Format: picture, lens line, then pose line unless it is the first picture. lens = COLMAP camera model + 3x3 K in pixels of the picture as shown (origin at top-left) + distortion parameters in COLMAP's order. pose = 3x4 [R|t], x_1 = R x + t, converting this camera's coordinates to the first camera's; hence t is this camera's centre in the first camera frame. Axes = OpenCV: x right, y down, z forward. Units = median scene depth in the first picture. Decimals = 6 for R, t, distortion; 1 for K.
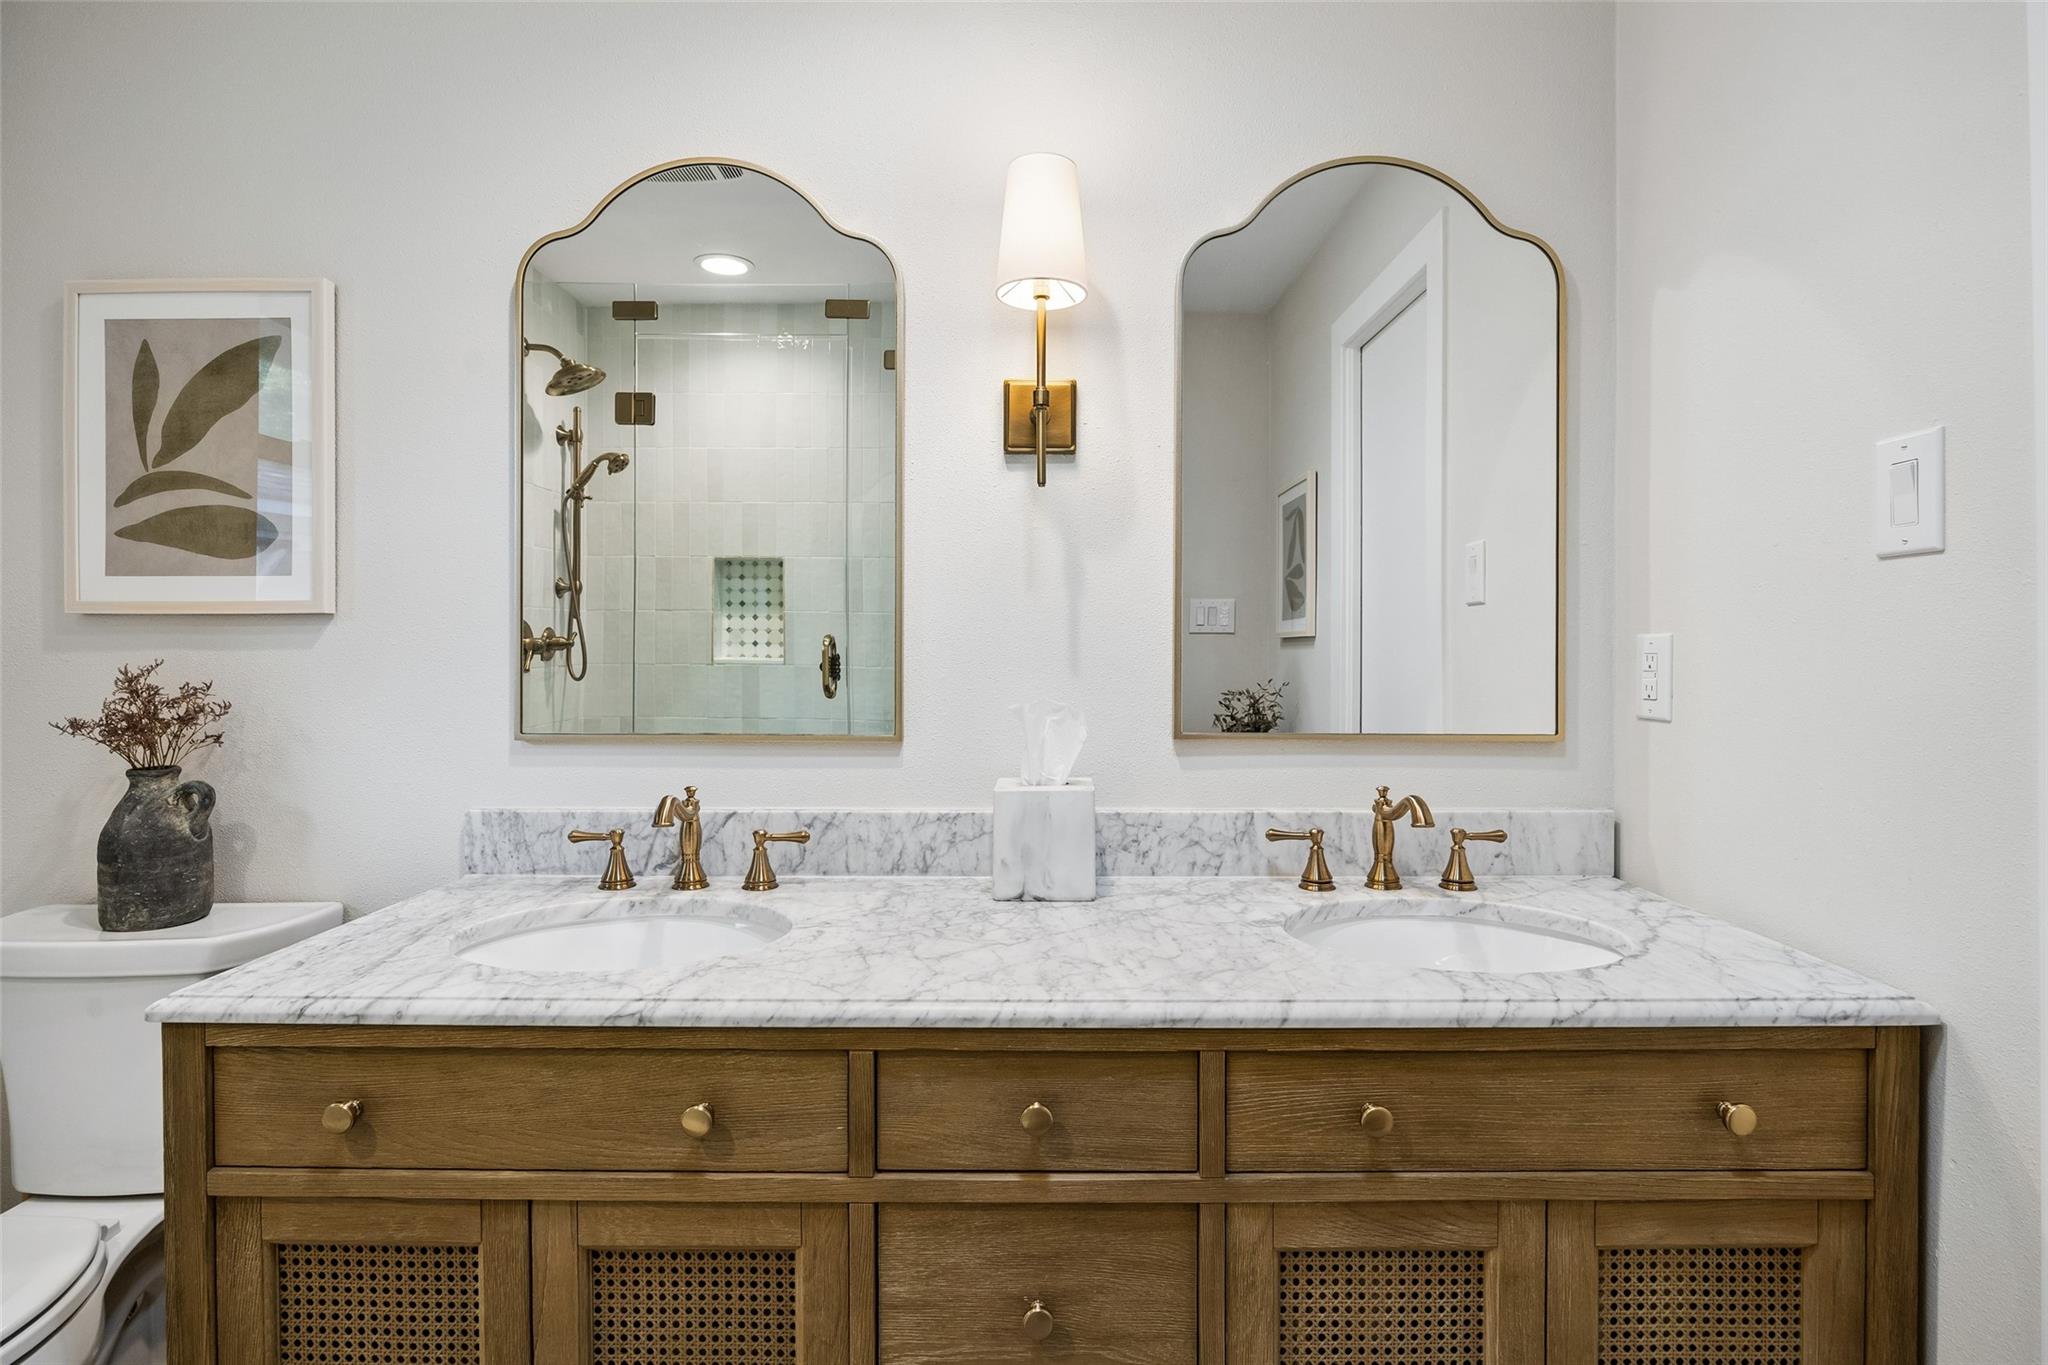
lens RADIAL K [[1058.5, 0, 1021.6], [0, 1058.5, 648.6], [0, 0, 1]] dist [-0.019091, -0.001876]
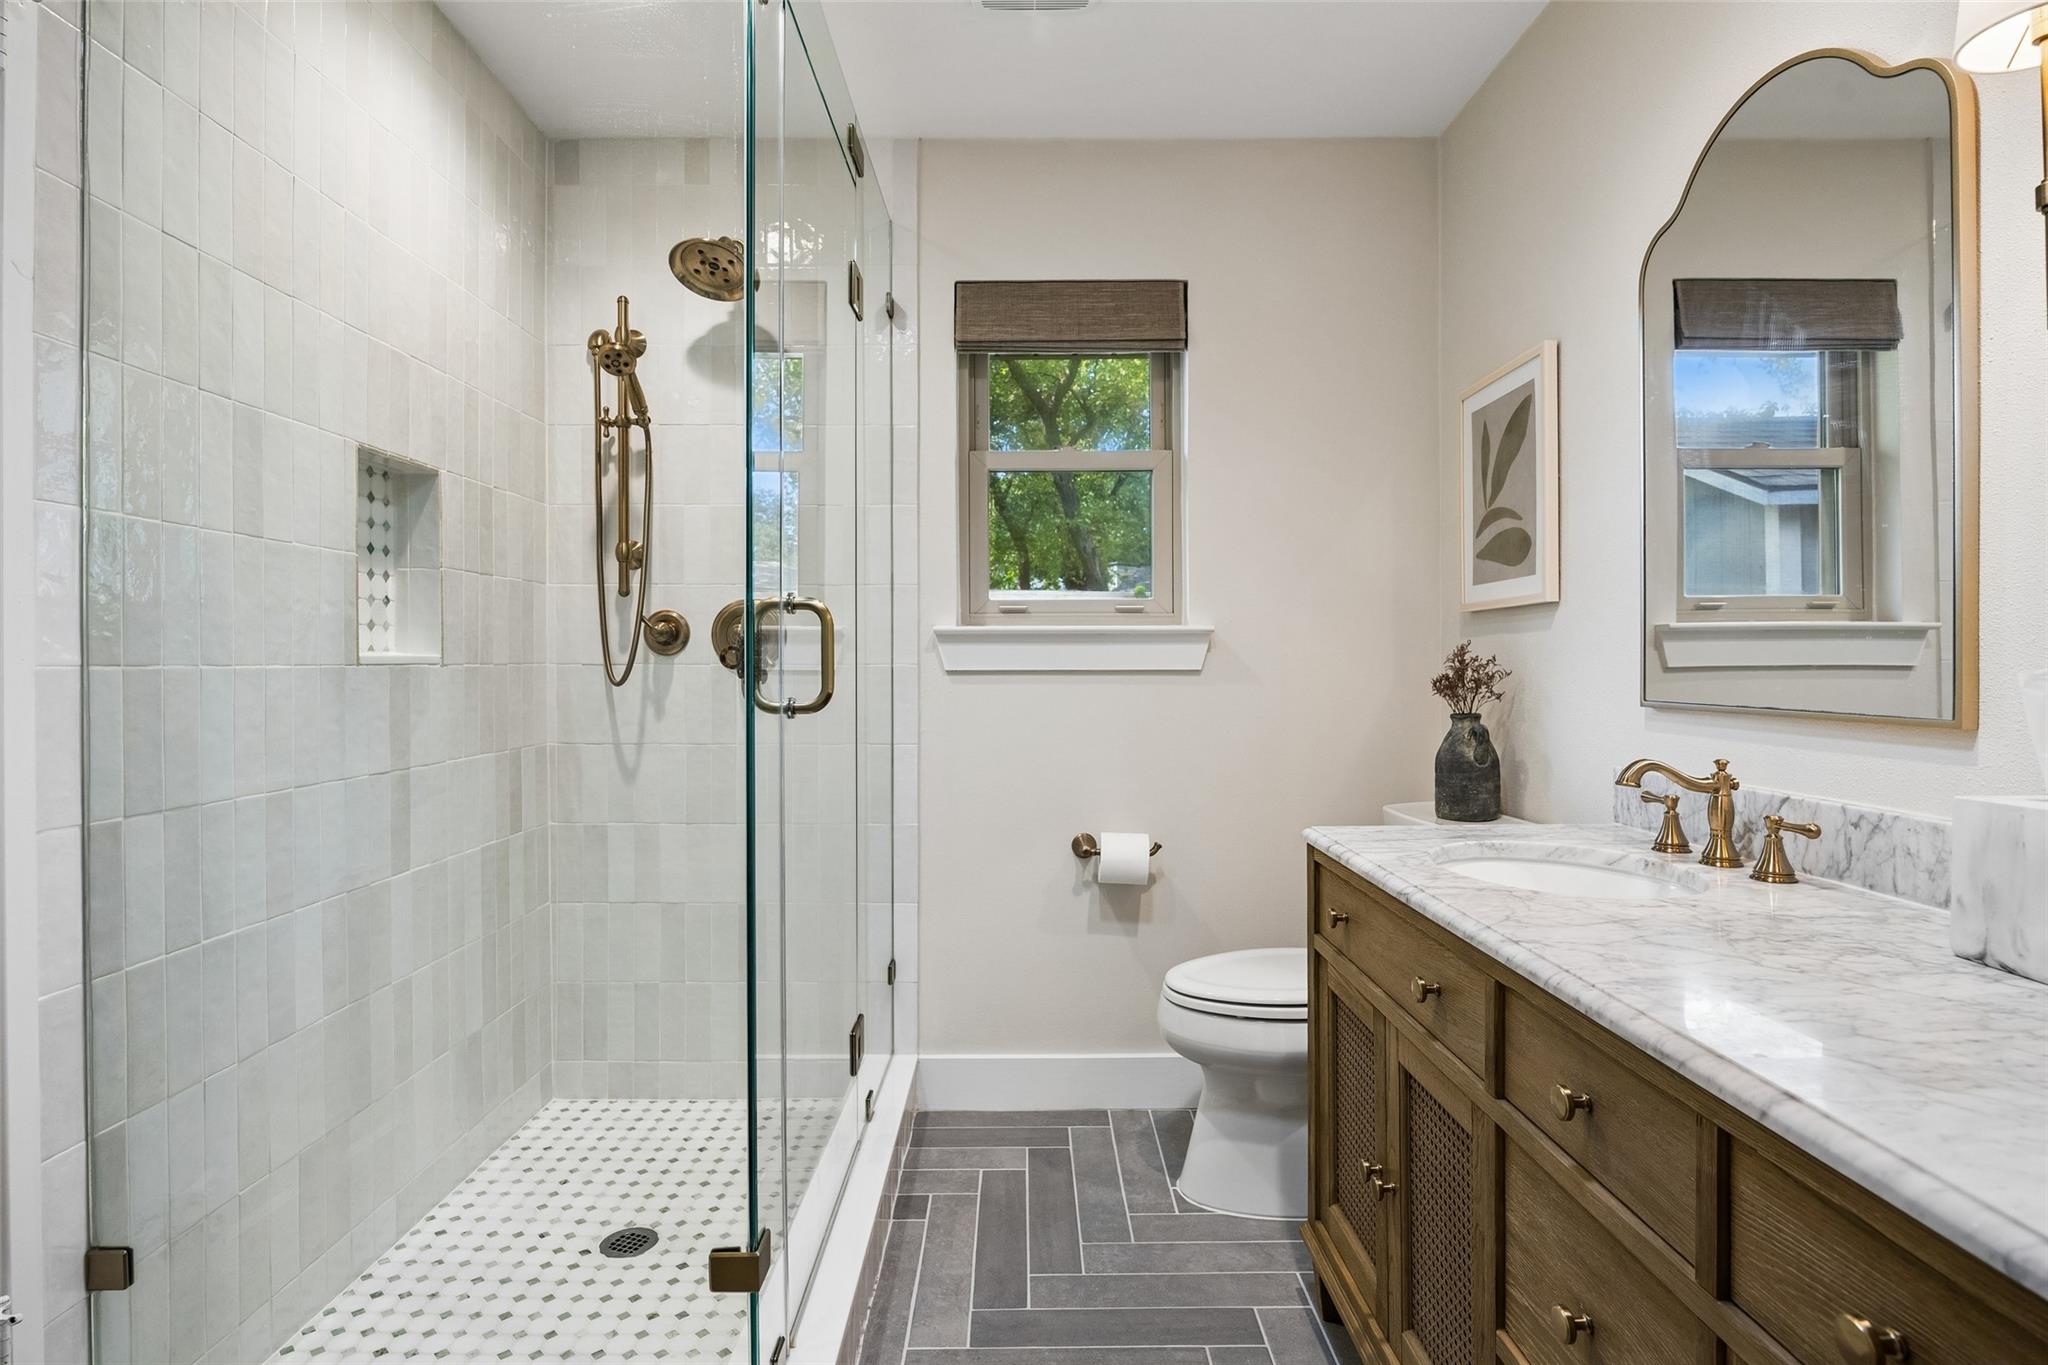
lens RADIAL K [[1097.3, 0, 1024.9], [0, 1097.3, 676.1], [0, 0, 1]] dist [-0.003392, -0.000546]
pose [[-0.019428, 0.007632, -0.999782, 0.694921], [0.002006, 0.999969, 0.007594, 0.046006], [0.999809, -0.001858, -0.019443, 0.388393]]
